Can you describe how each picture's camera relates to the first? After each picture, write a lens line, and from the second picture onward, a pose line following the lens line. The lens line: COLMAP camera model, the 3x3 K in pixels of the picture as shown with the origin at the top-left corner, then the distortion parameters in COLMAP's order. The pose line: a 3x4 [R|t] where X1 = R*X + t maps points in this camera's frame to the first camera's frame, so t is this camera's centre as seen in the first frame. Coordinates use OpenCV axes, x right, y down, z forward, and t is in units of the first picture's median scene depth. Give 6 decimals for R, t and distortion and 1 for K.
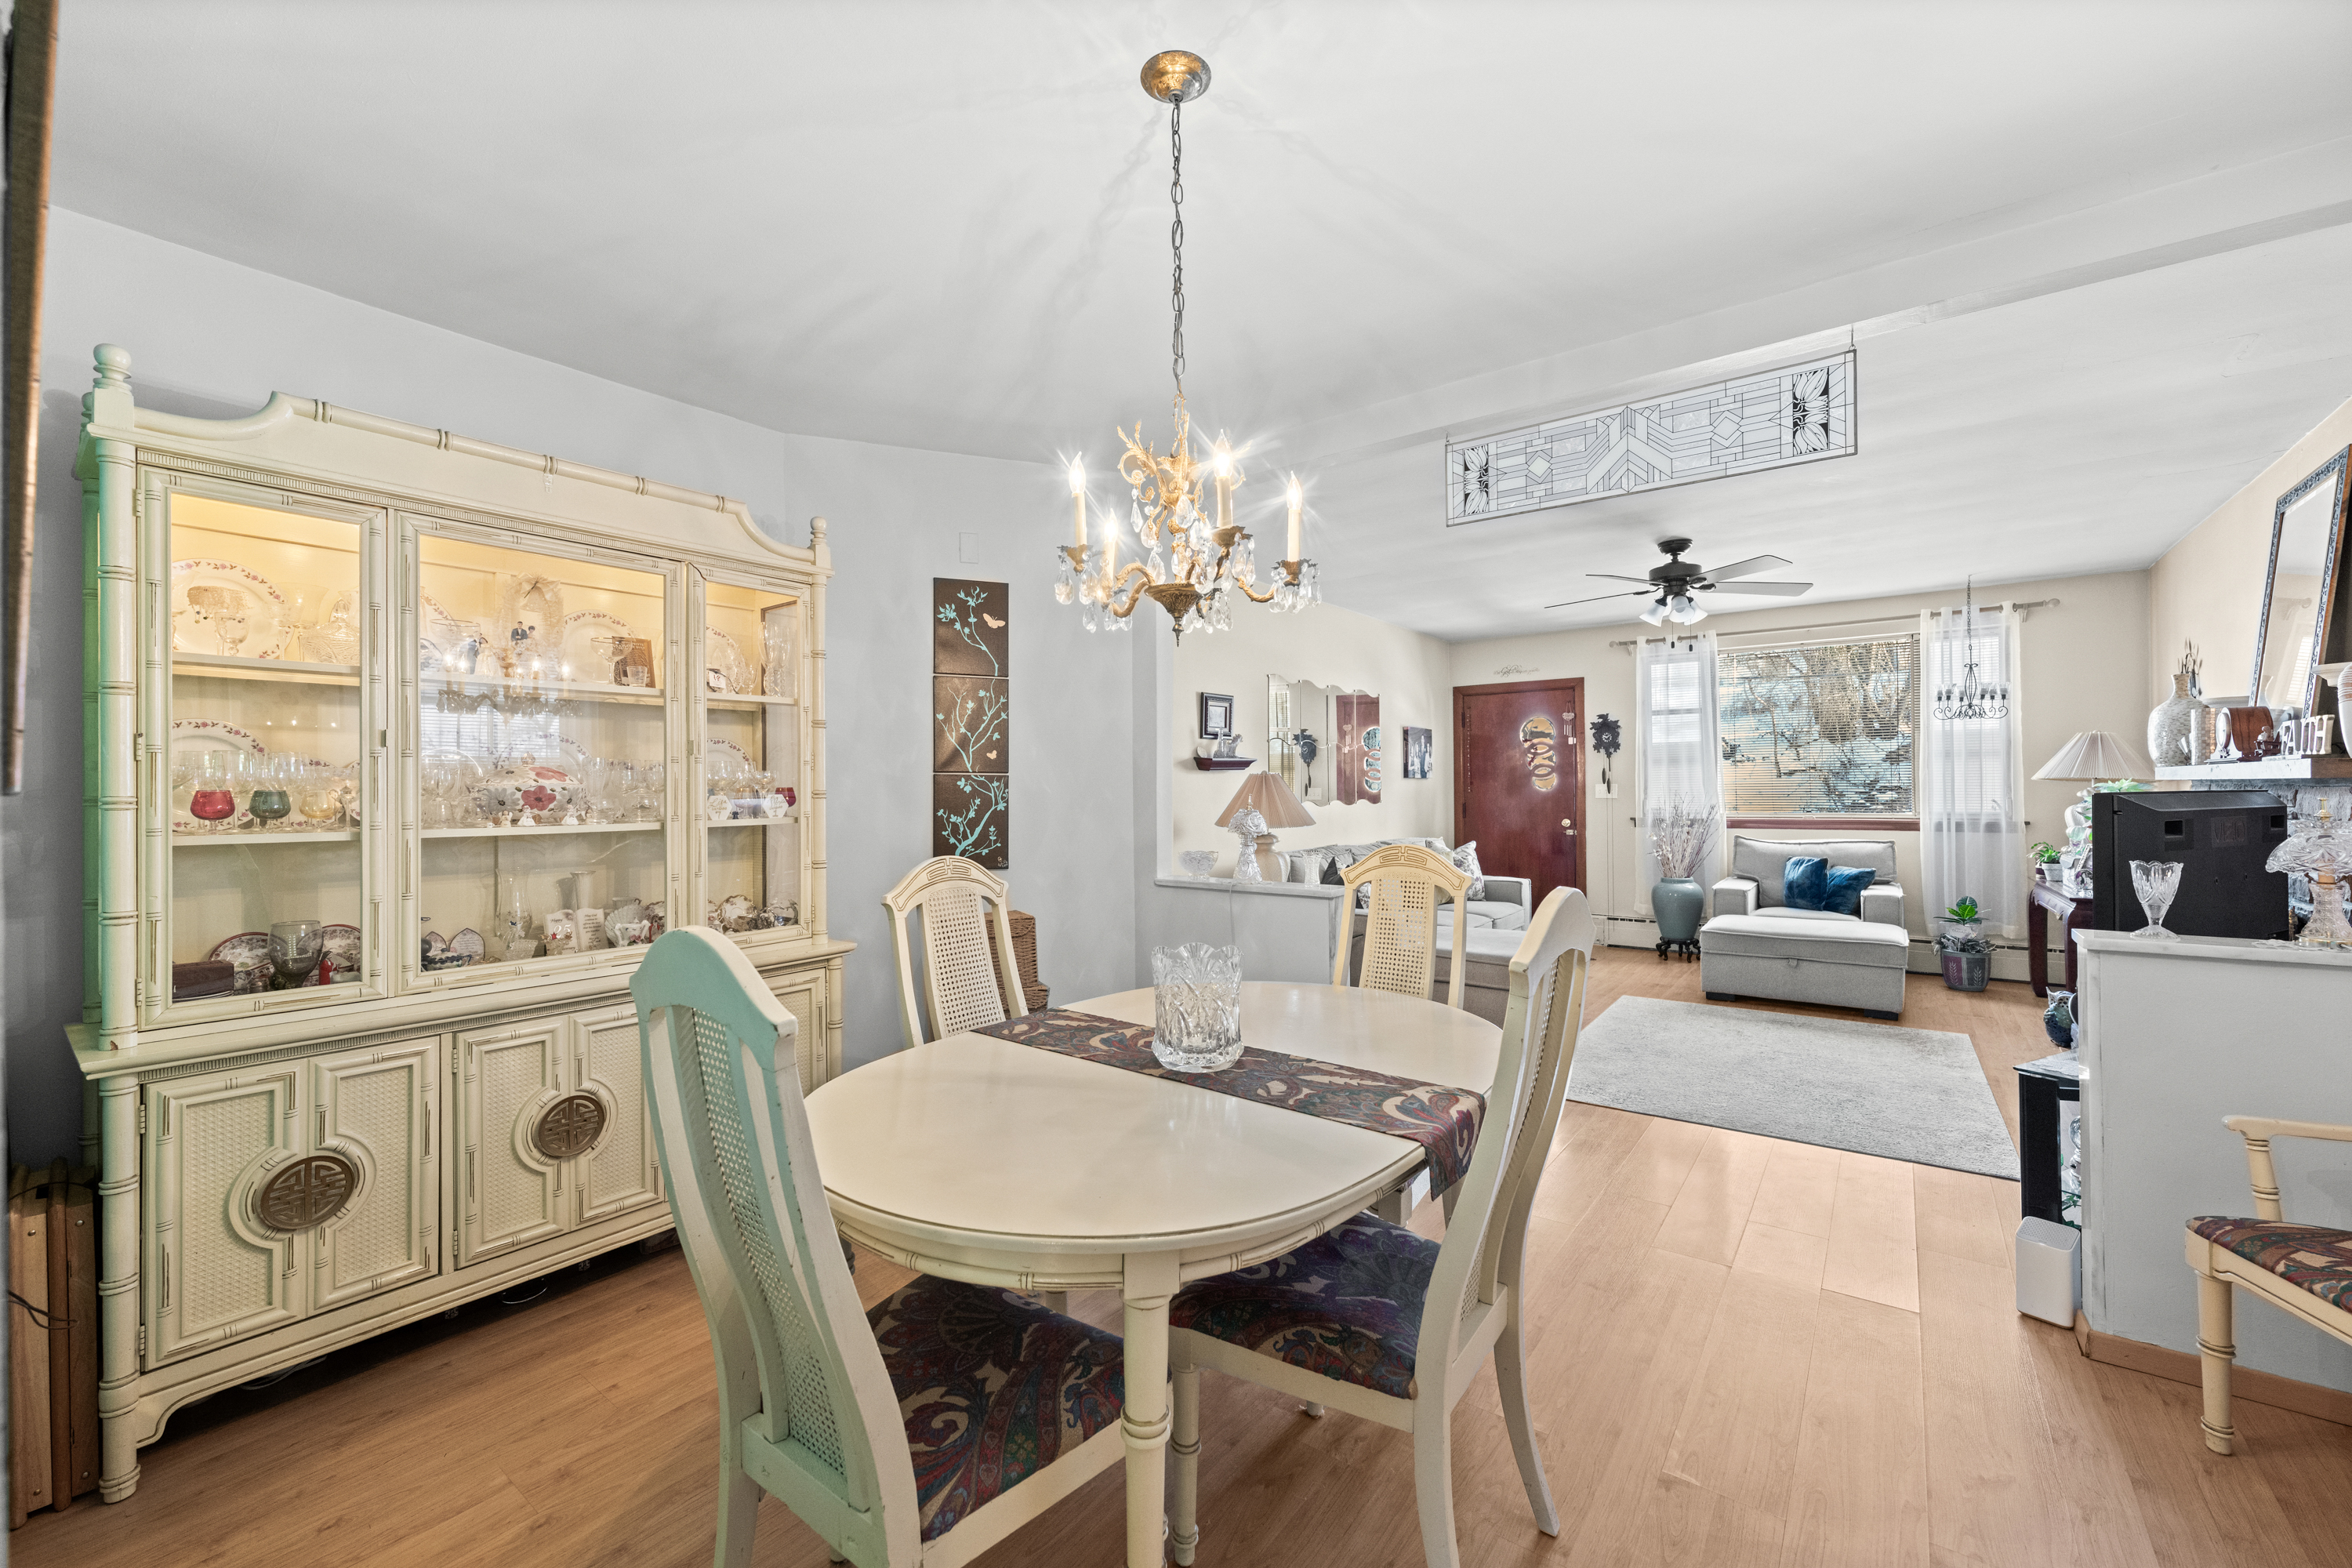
lens RADIAL K [[944.9, 0, 1167.4], [0, 944.9, 787.7], [0, 0, 1]] dist [-0.002331, -0.000669]
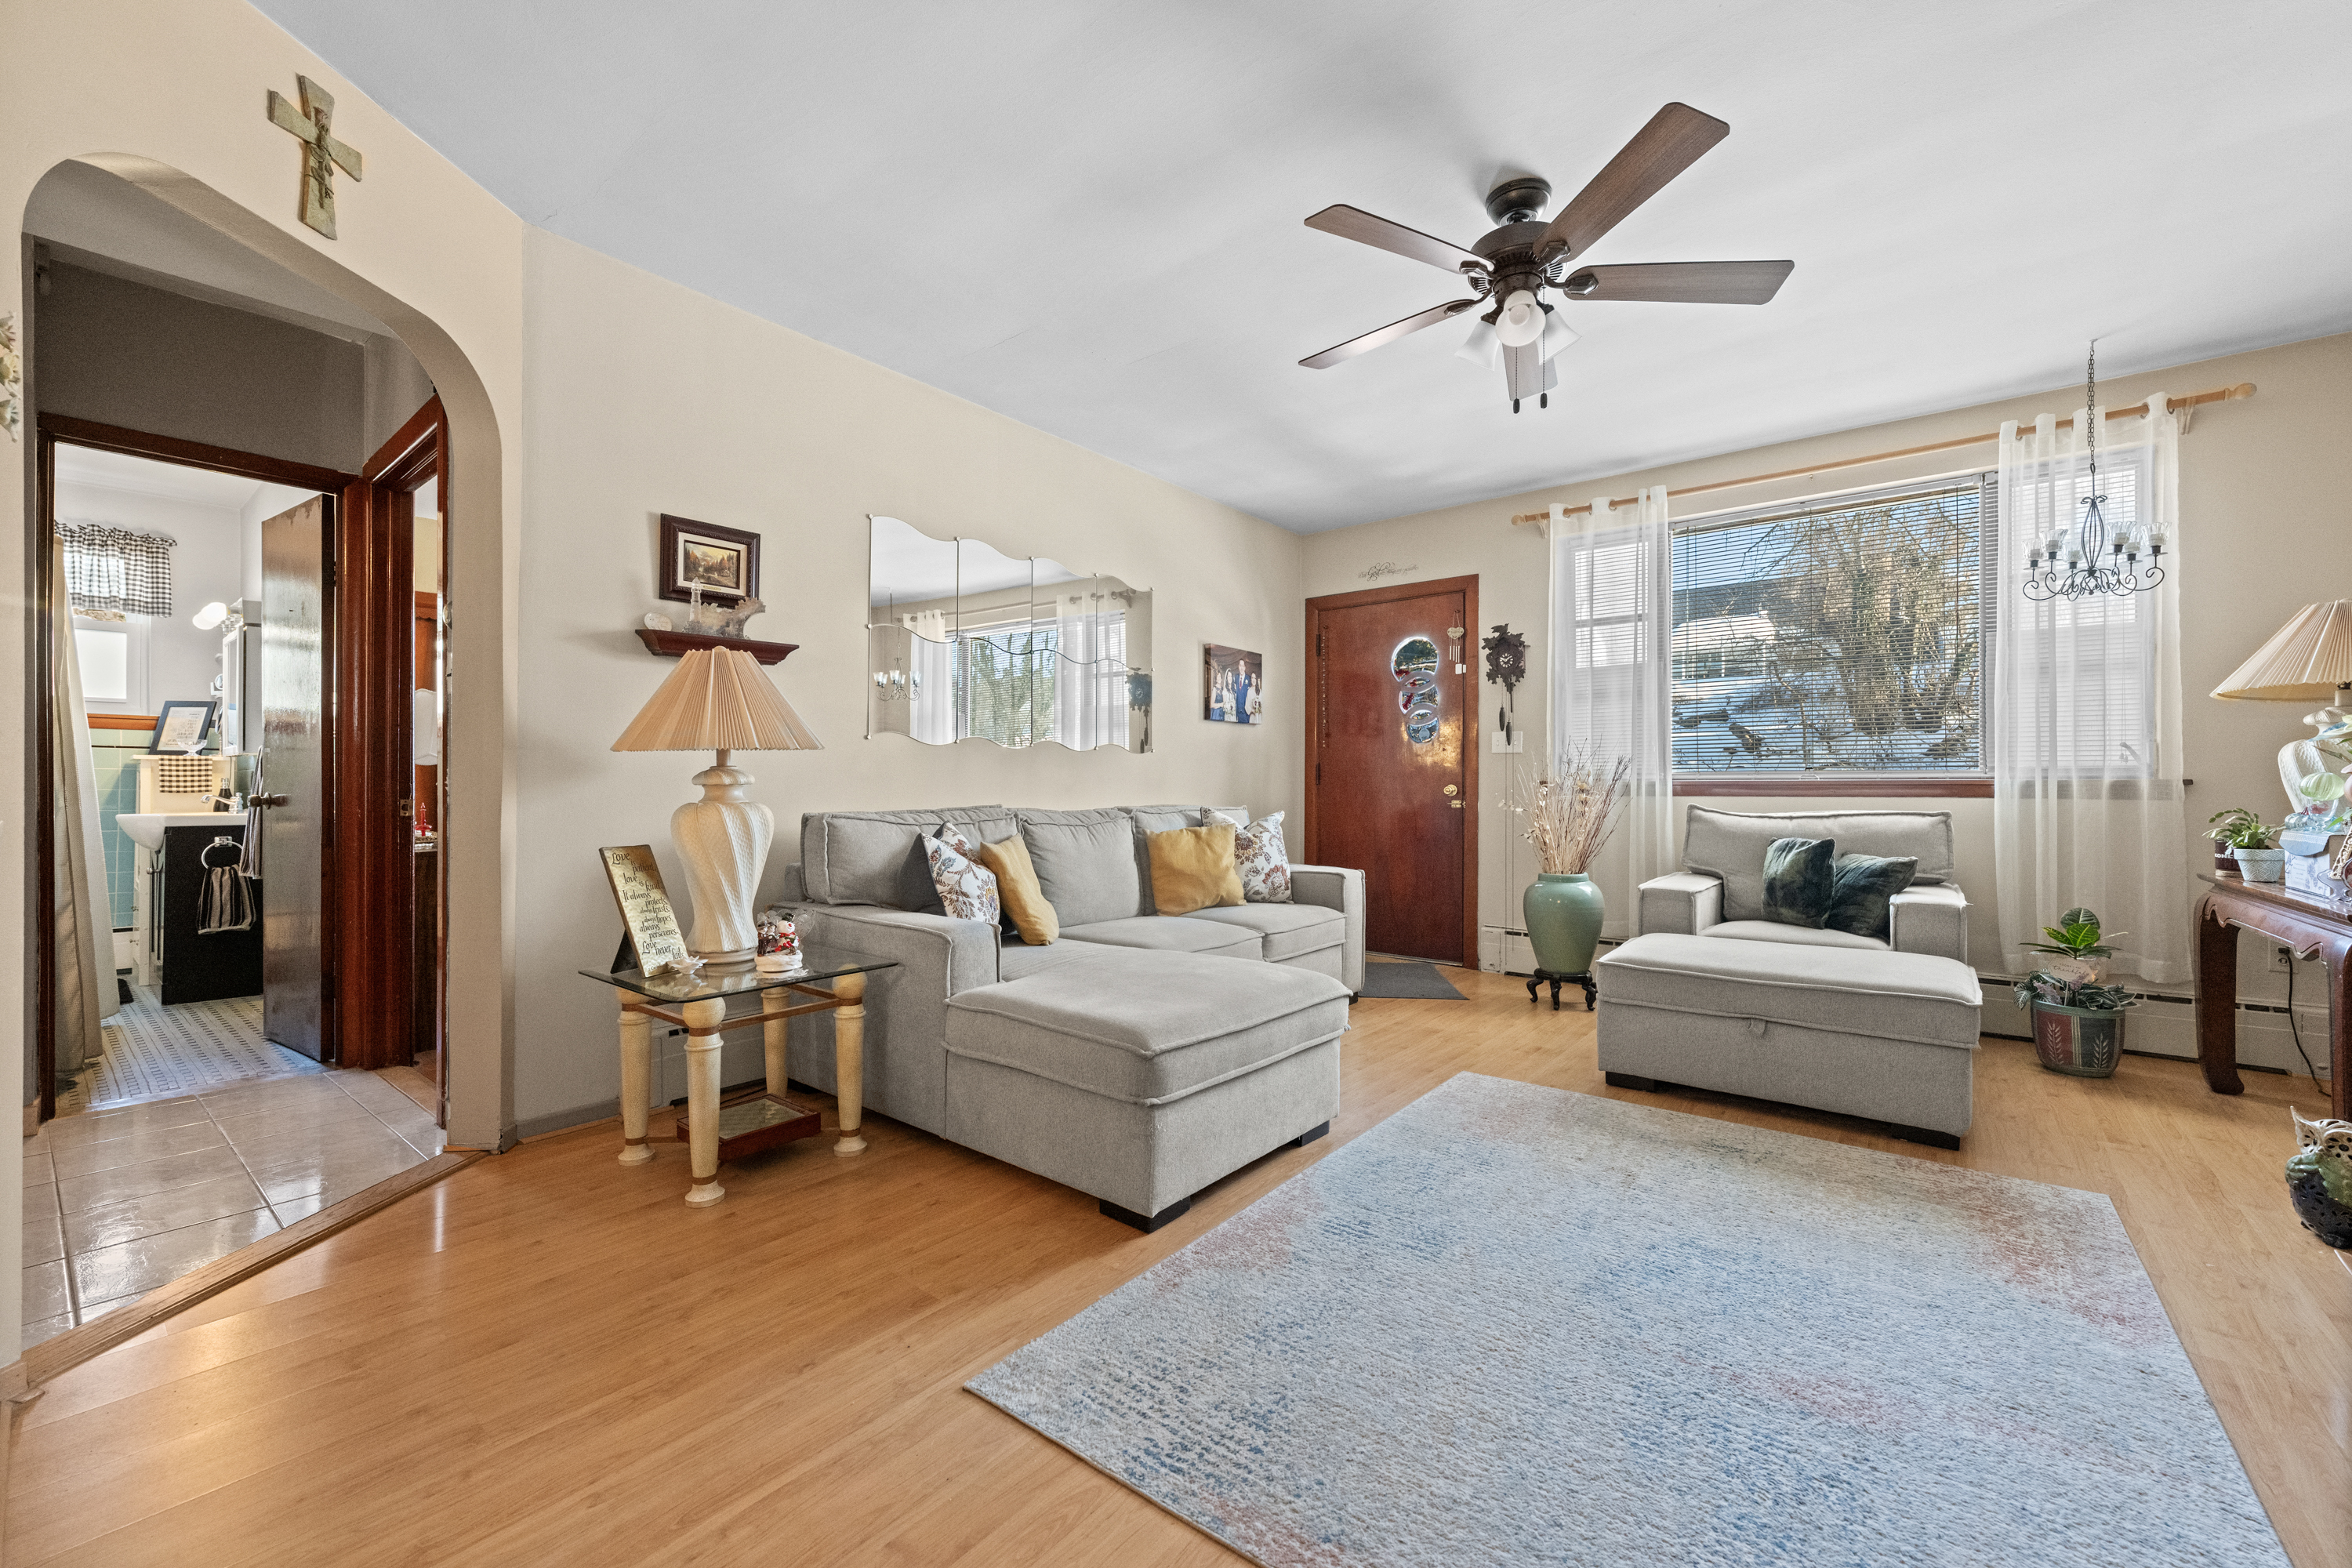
lens RADIAL K [[944.9, 0, 1163.1], [0, 944.9, 787.7], [0, 0, 1]] dist [-0.002331, -0.000669]
pose [[0.999482, 0.011642, -0.030018, 0.293832], [-0.011564, 0.999929, 0.002788, 0.044877], [0.030049, -0.002440, 0.999545, 0.392739]]
